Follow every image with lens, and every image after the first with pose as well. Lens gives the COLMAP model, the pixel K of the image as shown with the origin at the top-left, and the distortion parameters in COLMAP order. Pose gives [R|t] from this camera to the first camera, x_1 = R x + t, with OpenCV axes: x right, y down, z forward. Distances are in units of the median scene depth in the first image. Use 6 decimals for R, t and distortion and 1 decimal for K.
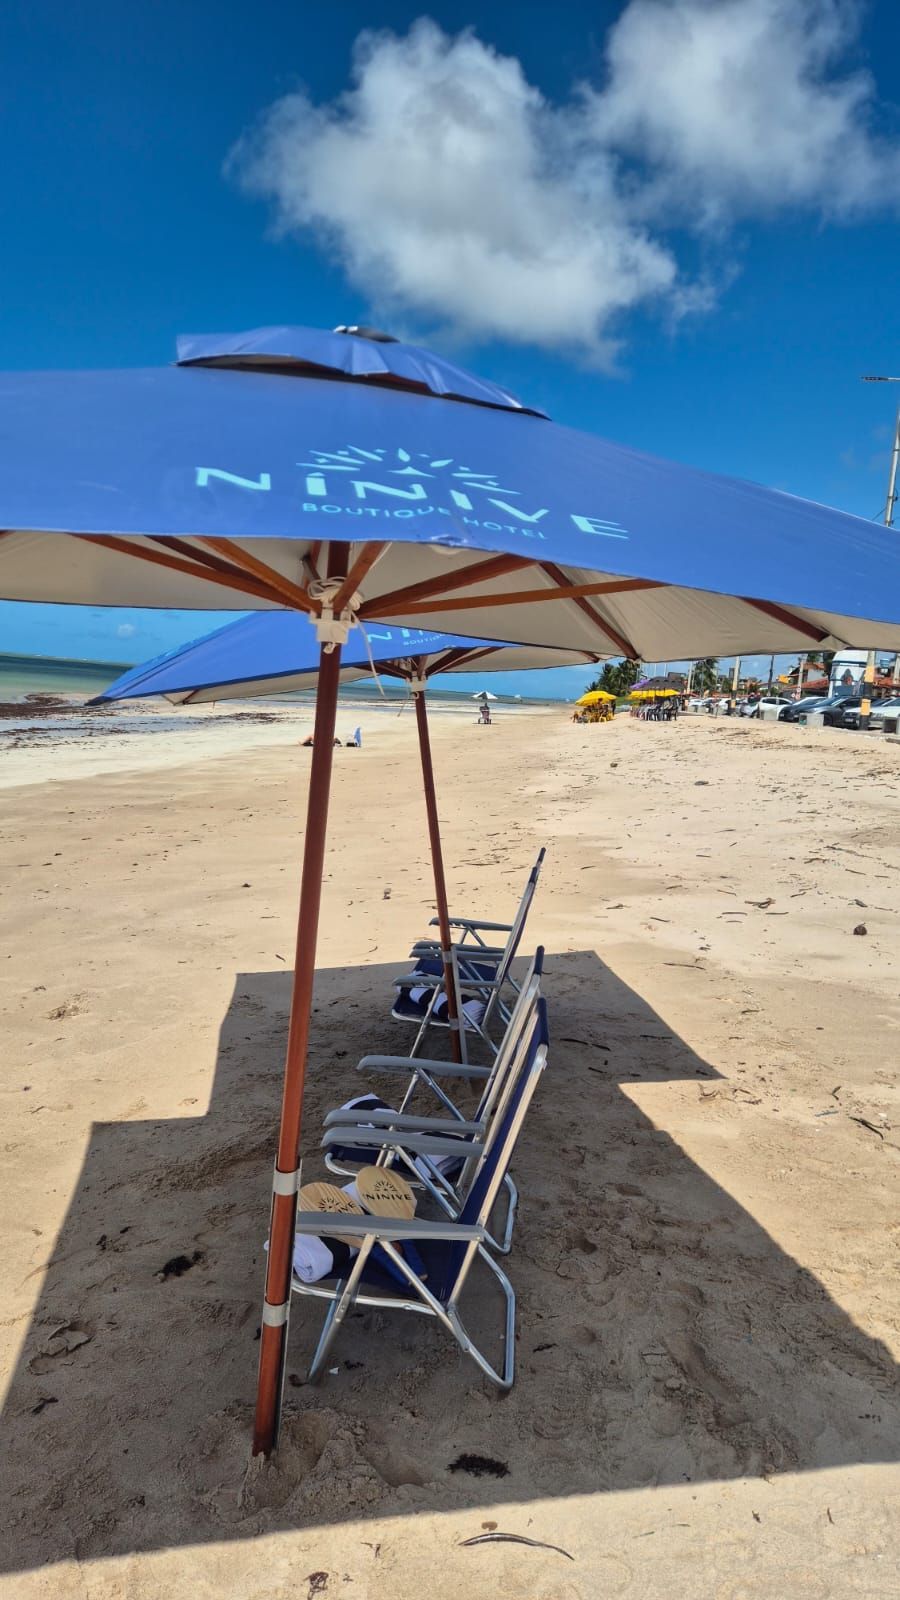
lens RADIAL K [[1070.9, 0, 444.2], [0, 1070.9, 802.7], [0, 0, 1]] dist [0.064893, -0.057542]
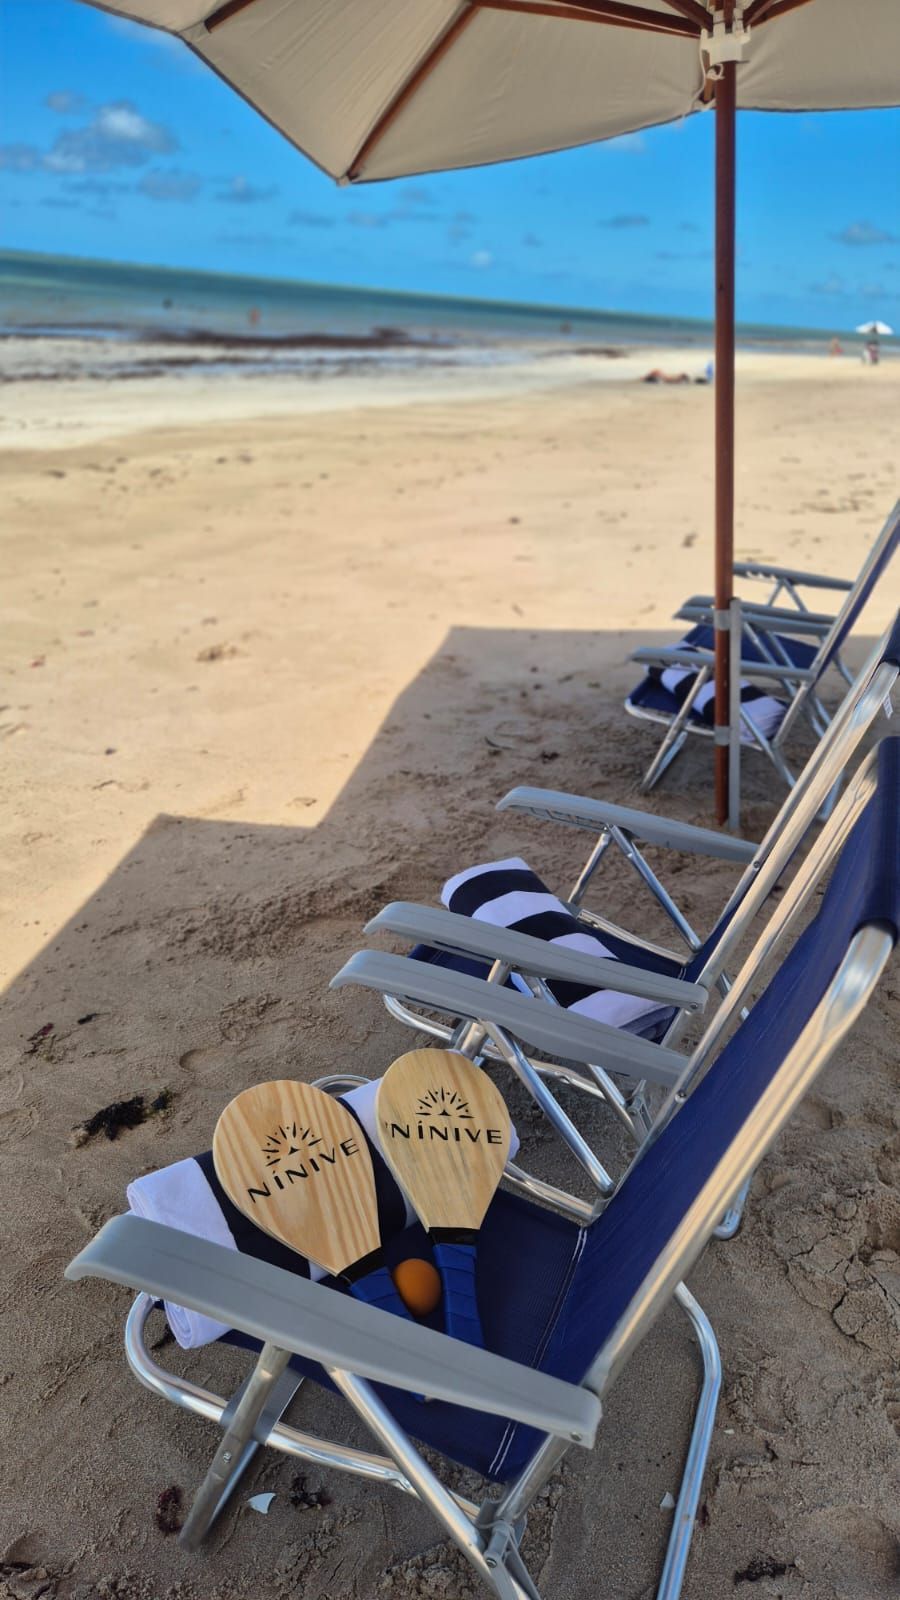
lens RADIAL K [[1070.9, 0, 441.5], [0, 1070.9, 784.0], [0, 0, 1]] dist [0.064893, -0.057542]
pose [[0.950268, 0.125465, -0.285044, 0.034312], [-0.037893, 0.955040, 0.294044, 0.063893], [0.309121, -0.268620, 0.912298, 0.406228]]
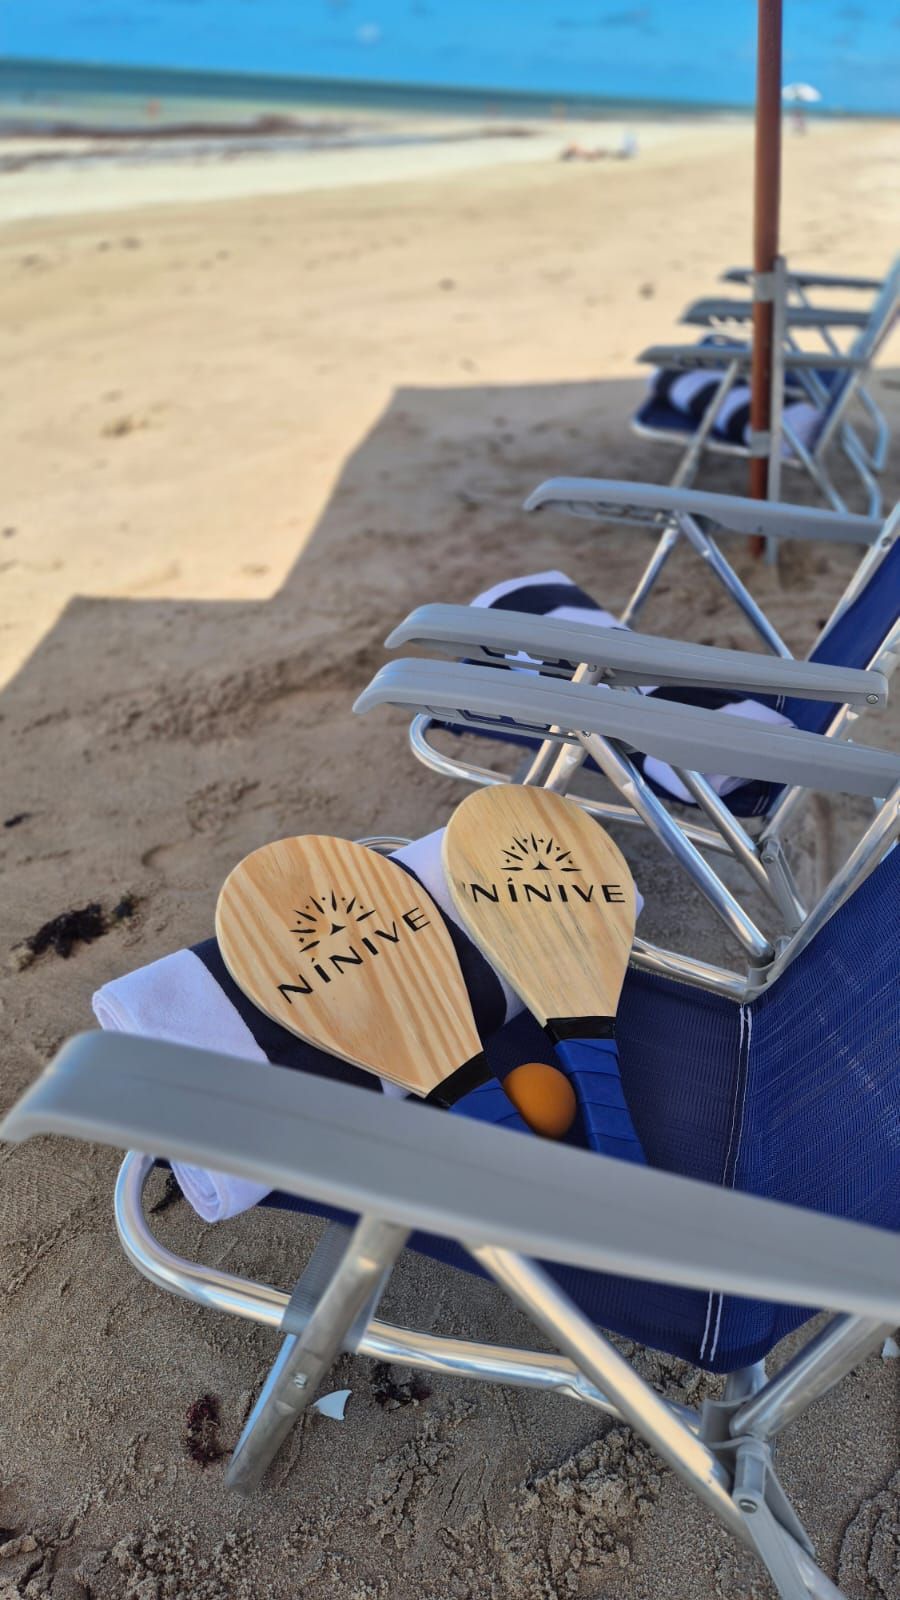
lens RADIAL K [[1070.9, 0, 433.9], [0, 1070.9, 792.2], [0, 0, 1]] dist [0.064893, -0.057542]
pose [[0.971622, 0.098096, -0.215239, -0.013024], [0.006573, 0.898403, 0.439122, 0.131422], [0.236448, -0.428076, 0.872264, 0.471756]]
